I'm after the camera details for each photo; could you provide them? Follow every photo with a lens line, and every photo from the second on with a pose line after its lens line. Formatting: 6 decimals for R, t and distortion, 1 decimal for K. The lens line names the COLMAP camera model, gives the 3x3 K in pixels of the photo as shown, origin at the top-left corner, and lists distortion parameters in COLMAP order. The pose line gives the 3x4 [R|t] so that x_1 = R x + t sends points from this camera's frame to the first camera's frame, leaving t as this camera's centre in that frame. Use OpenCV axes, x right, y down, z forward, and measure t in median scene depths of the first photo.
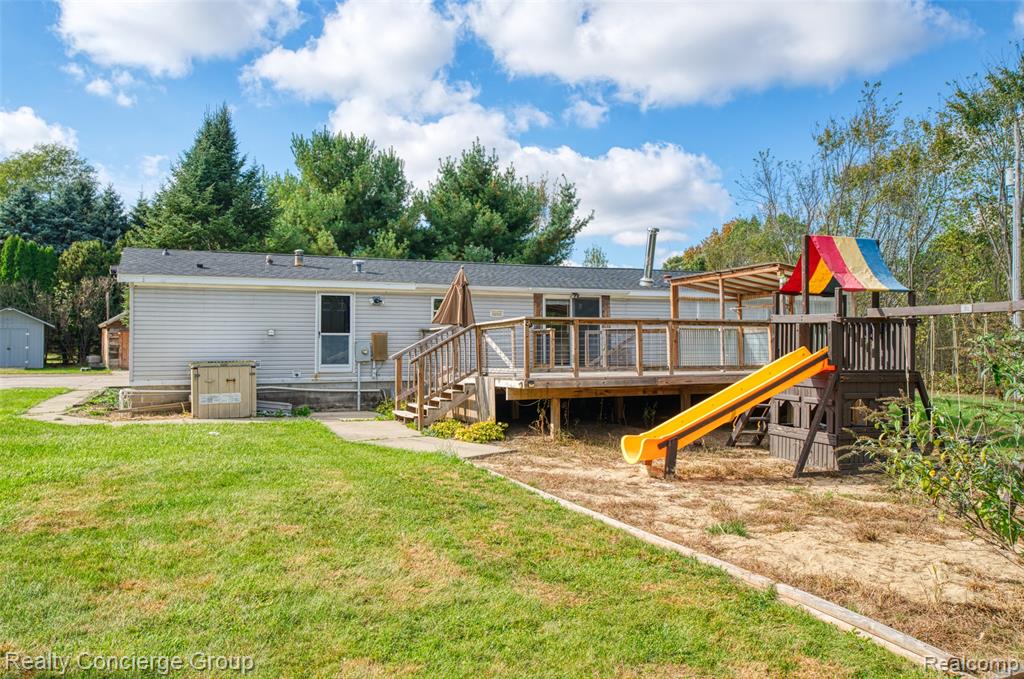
lens RADIAL K [[808.7, 0, 512.0], [0, 808.7, 339.5], [0, 0, 1]] dist [0.020107, 0.003631]
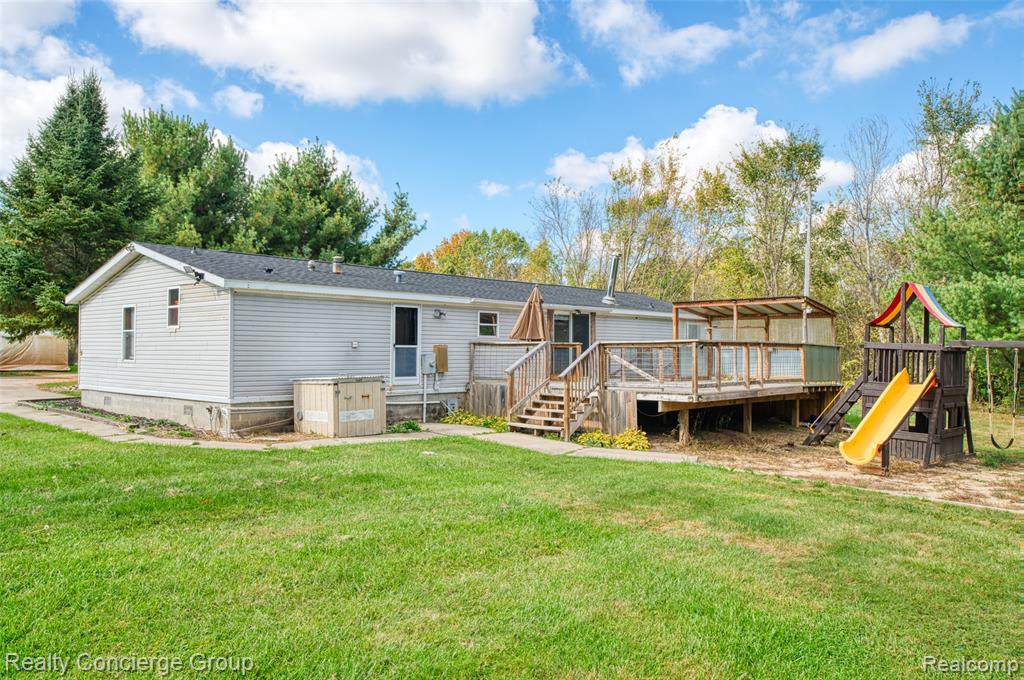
lens RADIAL K [[795.2, 0, 512.0], [0, 795.2, 340.0], [0, 0, 1]] dist [0.004997, -0.002653]
pose [[0.909746, 0.015594, 0.414873, -0.504887], [-0.017600, 0.999845, 0.001013, -0.017698], [-0.414793, -0.008223, 0.909879, 0.058661]]
